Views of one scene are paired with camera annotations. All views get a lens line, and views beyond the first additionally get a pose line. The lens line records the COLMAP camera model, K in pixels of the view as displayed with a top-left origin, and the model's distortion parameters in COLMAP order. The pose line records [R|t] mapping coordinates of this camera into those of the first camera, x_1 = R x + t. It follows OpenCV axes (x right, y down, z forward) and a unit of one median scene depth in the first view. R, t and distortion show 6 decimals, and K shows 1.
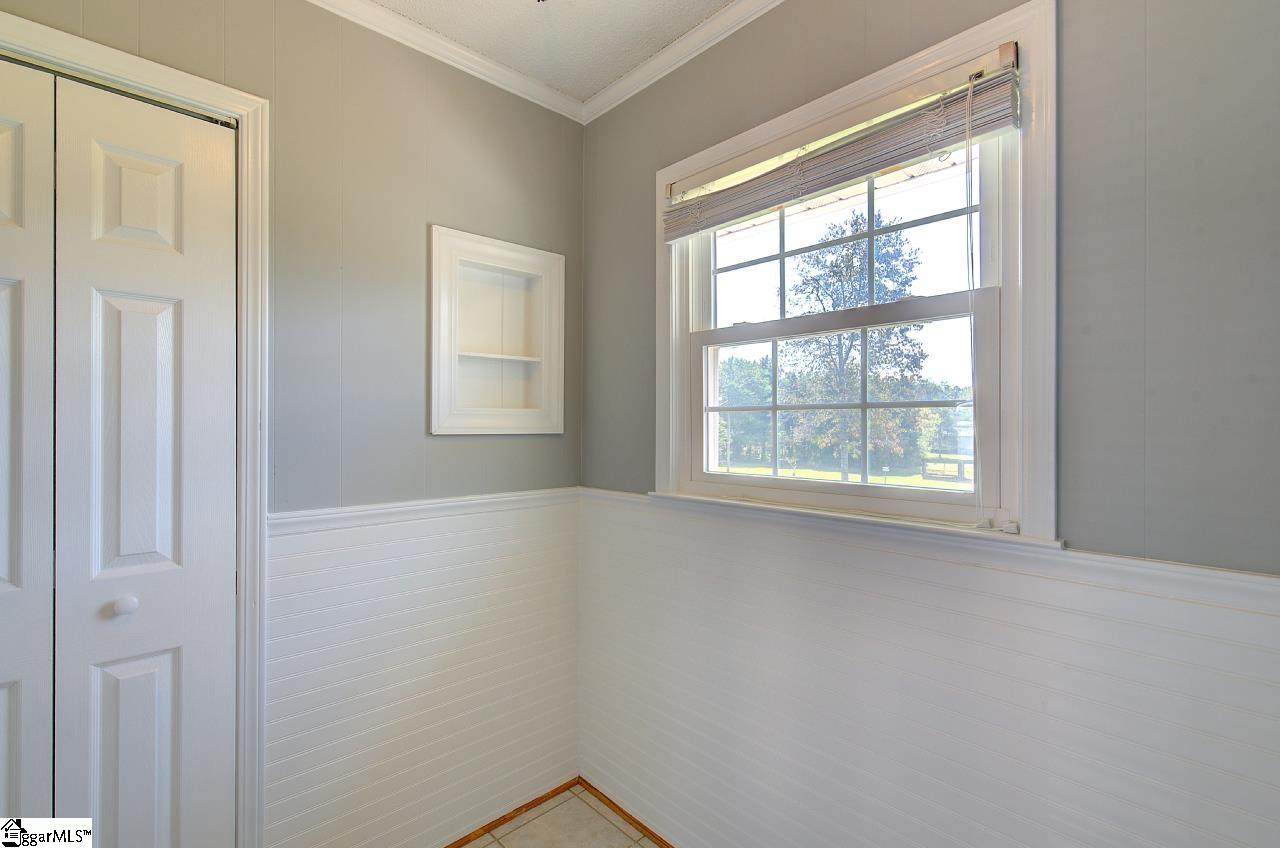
lens RADIAL K [[562.3, 0, 640.0], [0, 562.3, 424.0], [0, 0, 1]] dist [-0.000057, 0.000968]
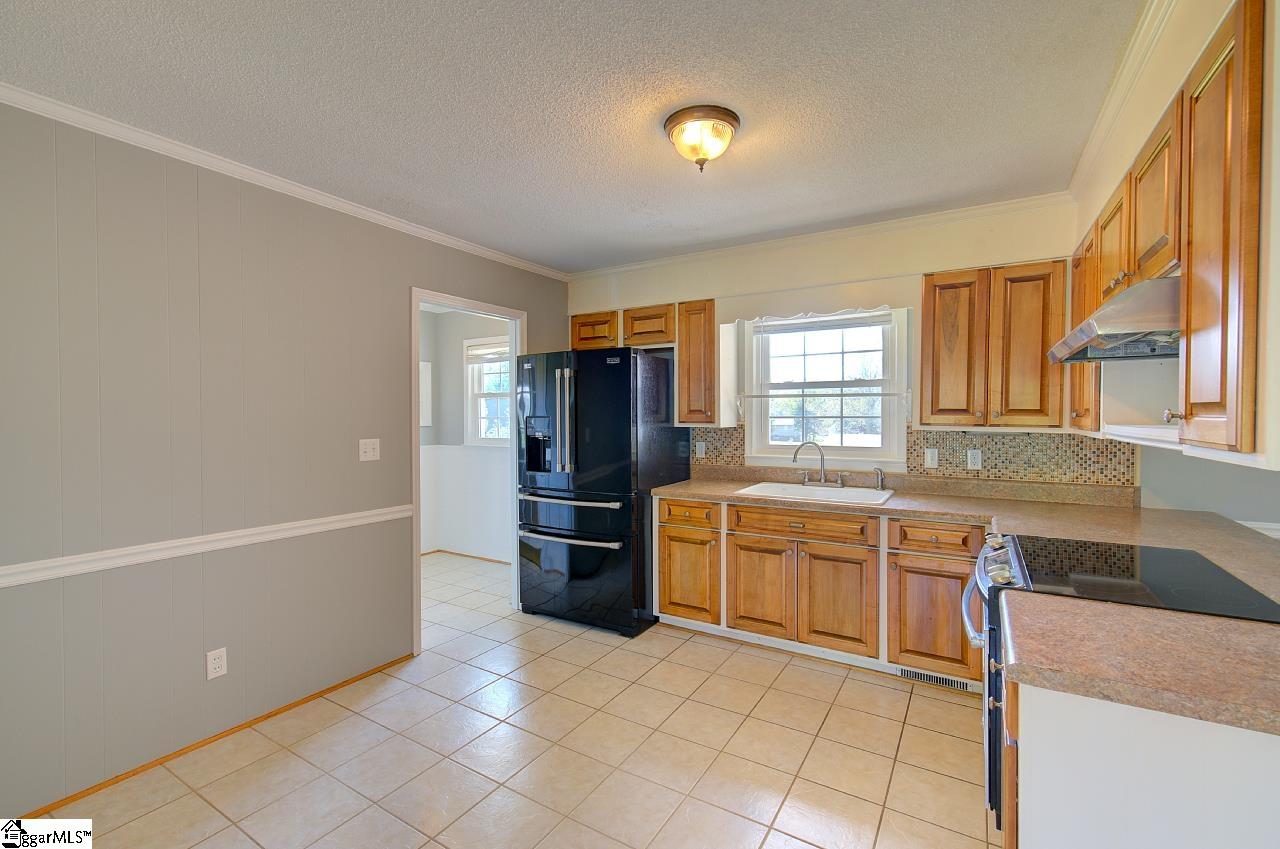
lens RADIAL K [[552.5, 0, 643.5], [0, 552.5, 424.5], [0, 0, 1]] dist [-0.000757, 0.000585]
pose [[0.966555, -0.005790, 0.256393, 0.213248], [0.001092, 0.999829, 0.018463, -0.046112], [-0.256457, -0.017565, 0.966396, -2.303599]]
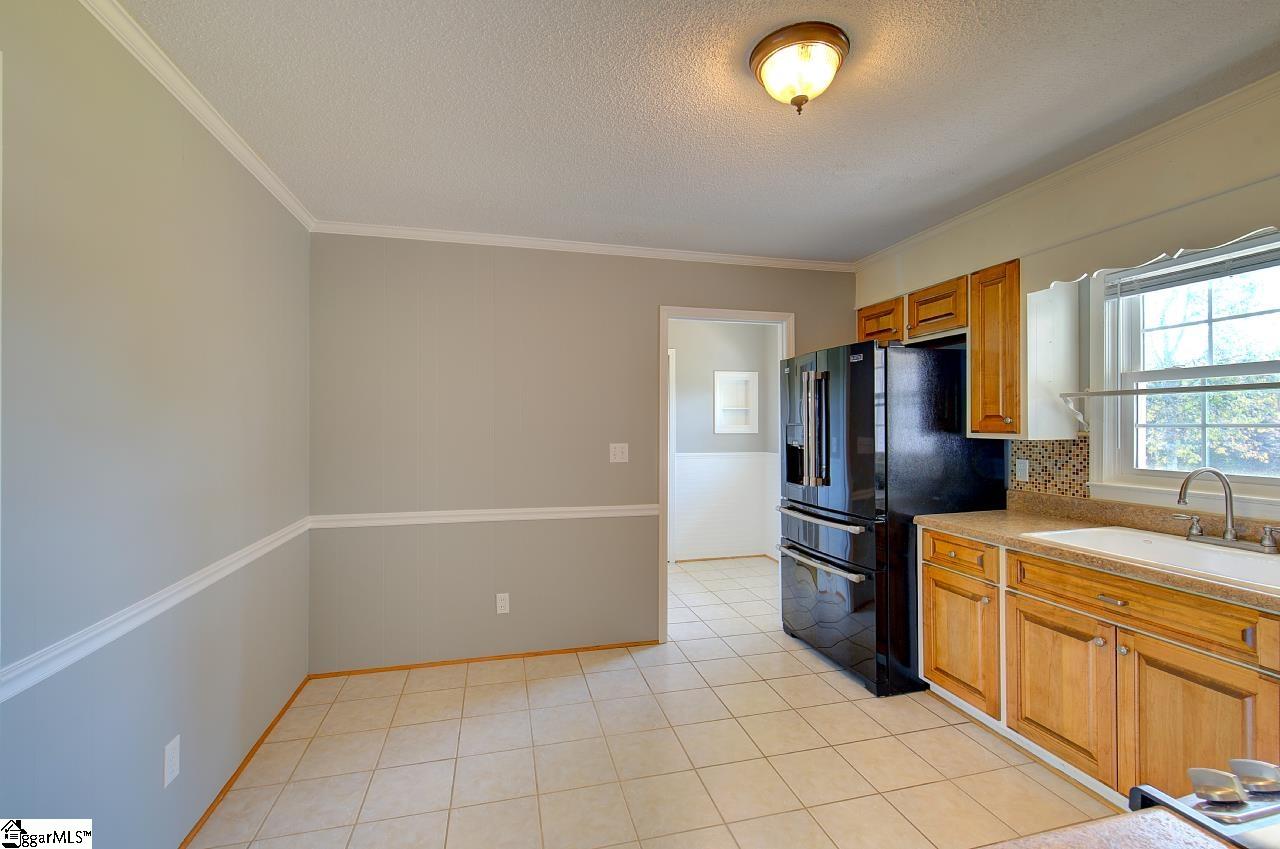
lens RADIAL K [[552.5, 0, 643.5], [0, 552.5, 424.5], [0, 0, 1]] dist [-0.000757, 0.000585]
pose [[0.872439, -0.001594, -0.488720, 0.890311], [0.002693, 0.999995, 0.001547, -0.041309], [0.488715, -0.002666, 0.872439, -2.123399]]
